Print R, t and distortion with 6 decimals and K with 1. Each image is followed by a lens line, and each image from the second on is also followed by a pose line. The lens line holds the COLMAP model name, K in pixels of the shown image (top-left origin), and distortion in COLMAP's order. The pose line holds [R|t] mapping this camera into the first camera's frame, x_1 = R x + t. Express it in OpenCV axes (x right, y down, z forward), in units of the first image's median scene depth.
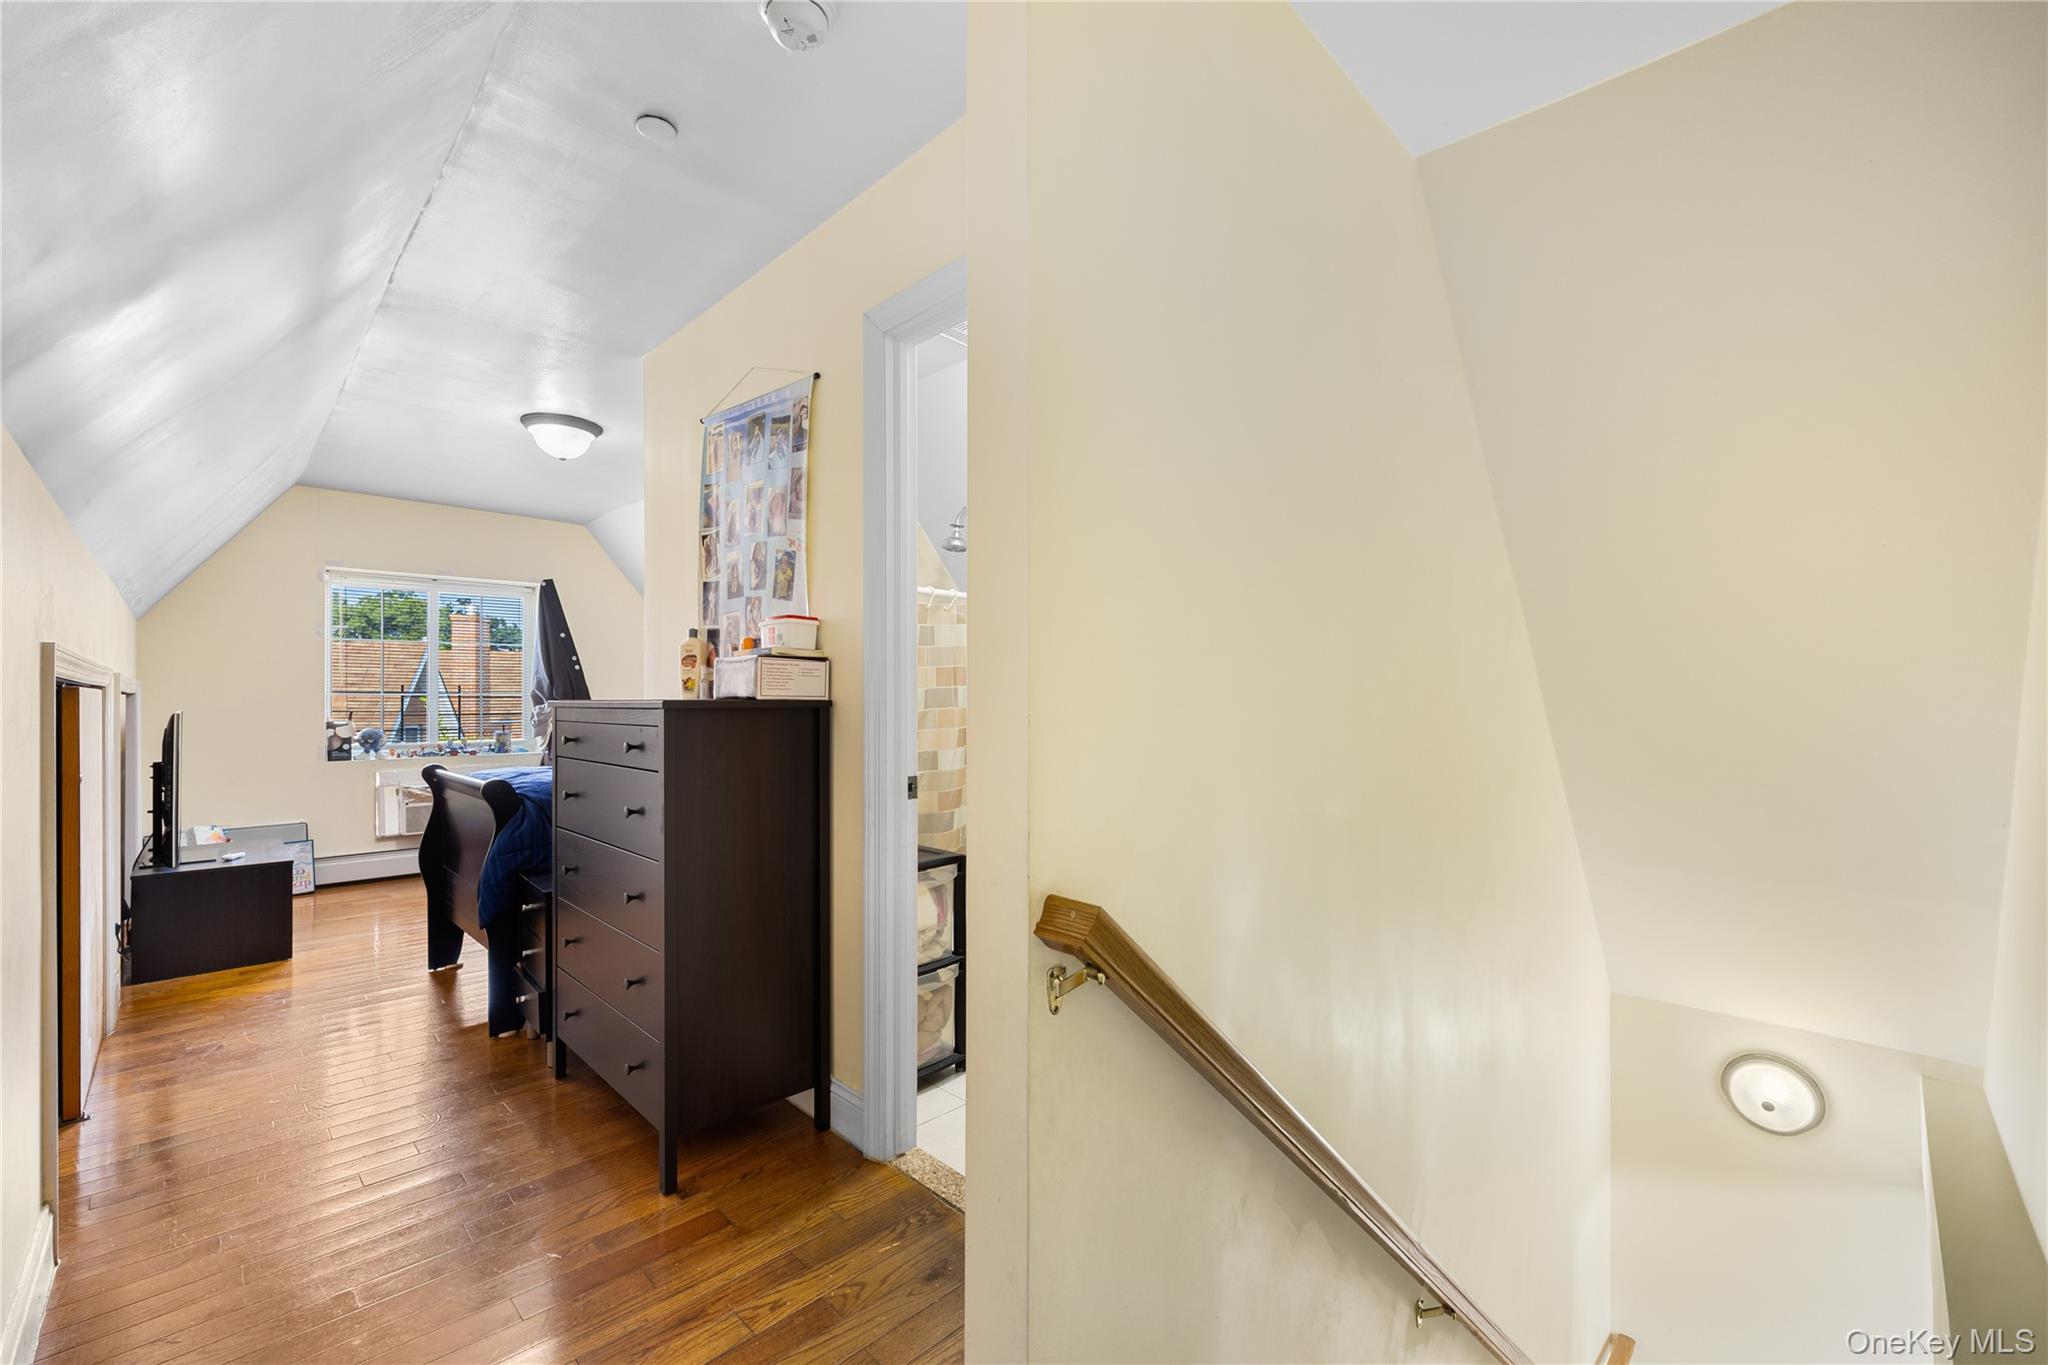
lens RADIAL K [[831.0, 0, 1027.0], [0, 831.0, 699.7], [0, 0, 1]] dist [-0.007846, -0.000027]
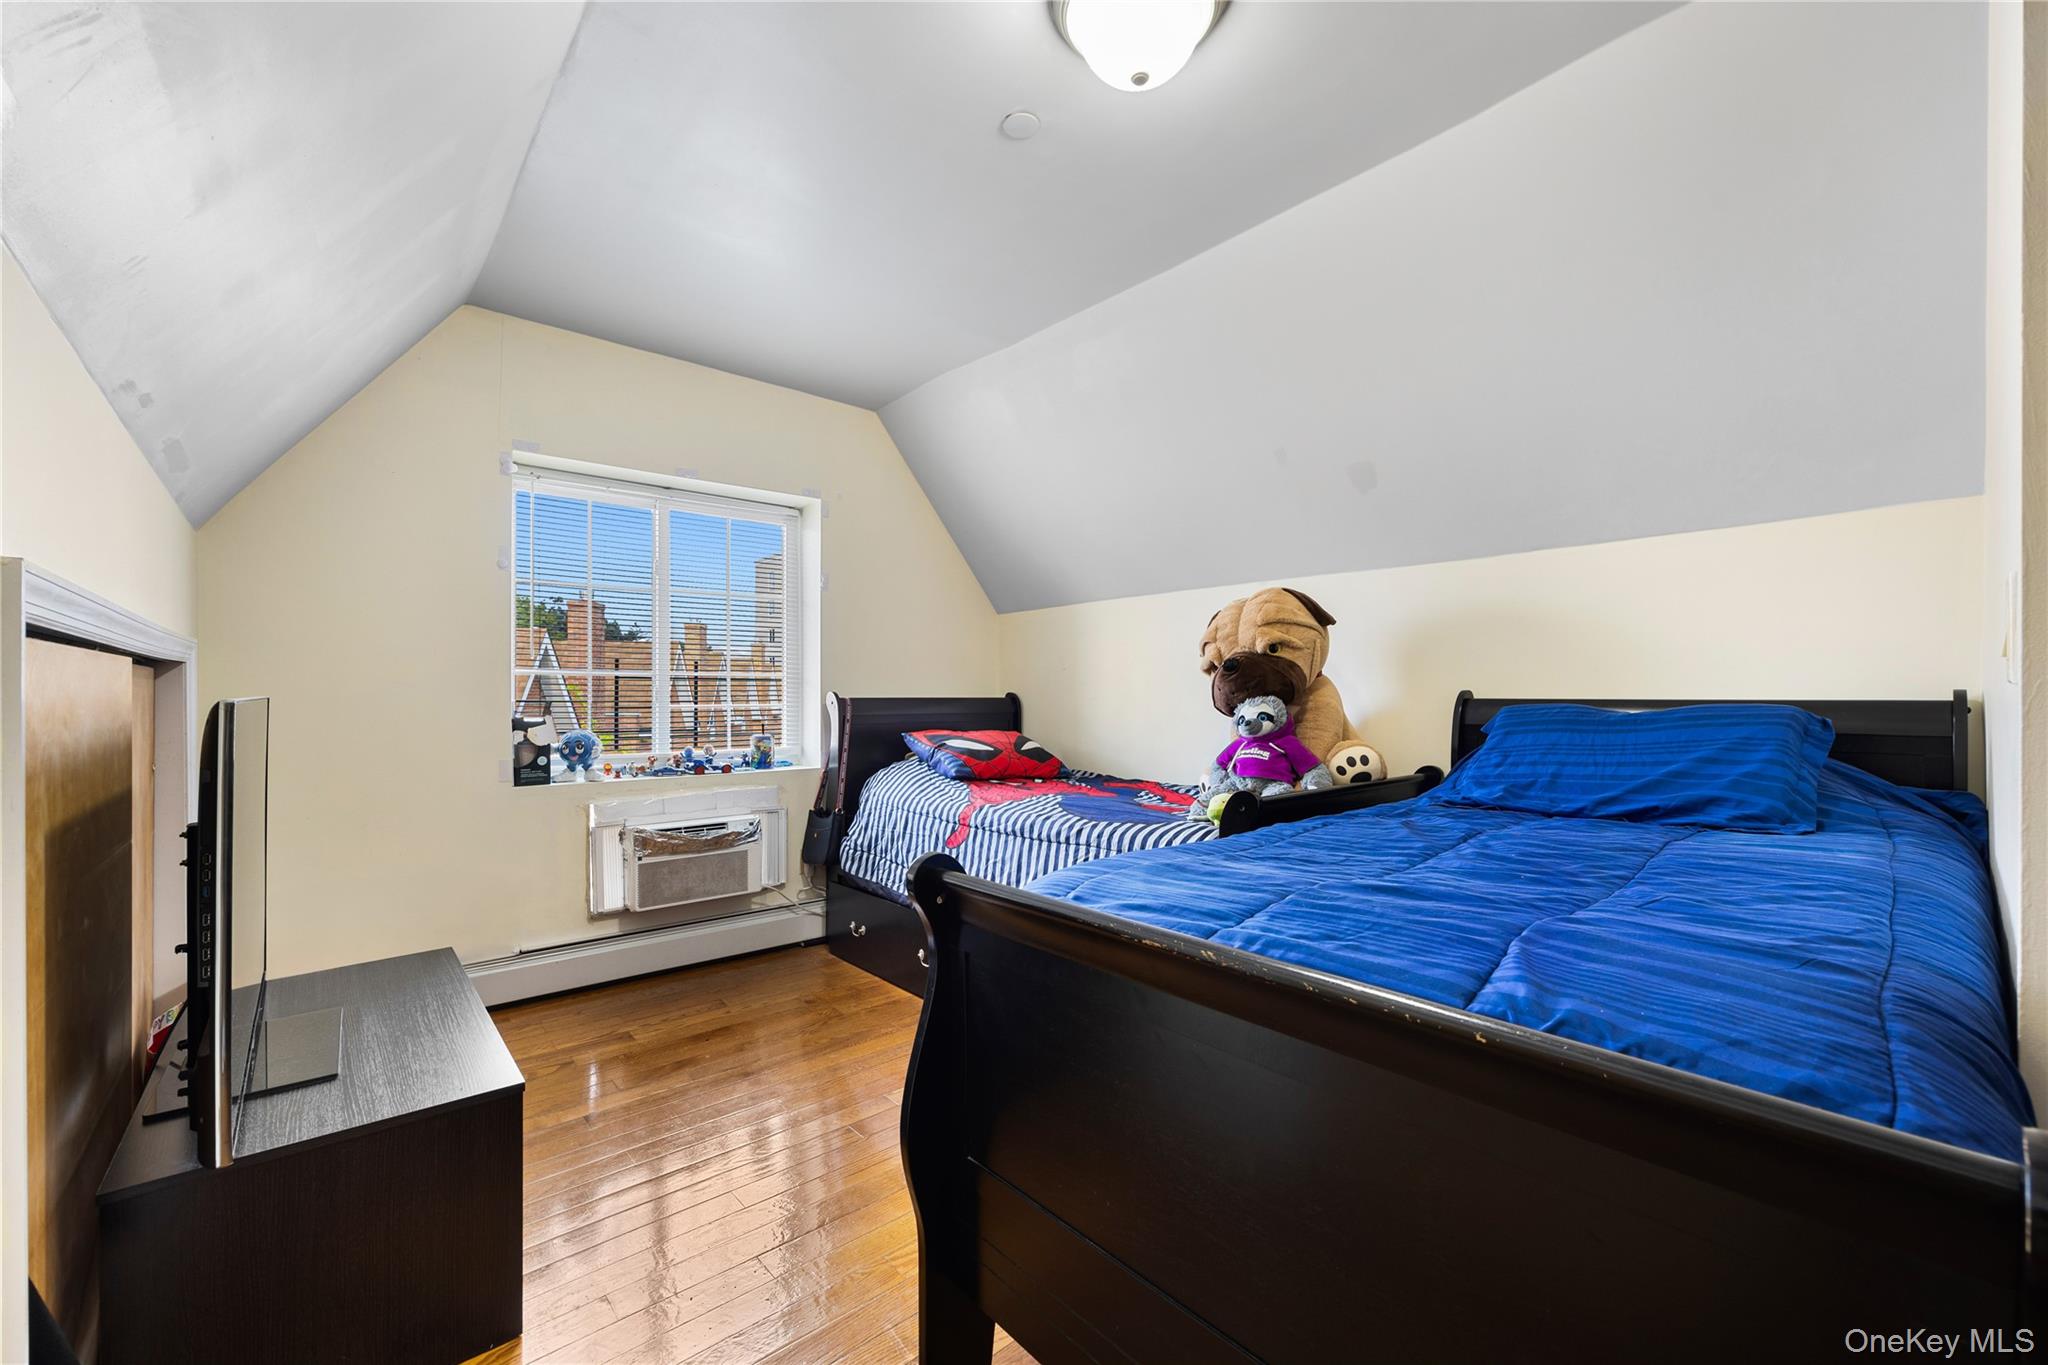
lens RADIAL K [[821.3, 0, 1028.4], [0, 821.3, 699.3], [0, 0, 1]] dist [-0.003118, 0.000290]
pose [[0.997471, 0.006537, -0.070769, -0.435689], [-0.006095, 0.999961, 0.006462, 0.007183], [0.070809, -0.006015, 0.997472, 0.440429]]
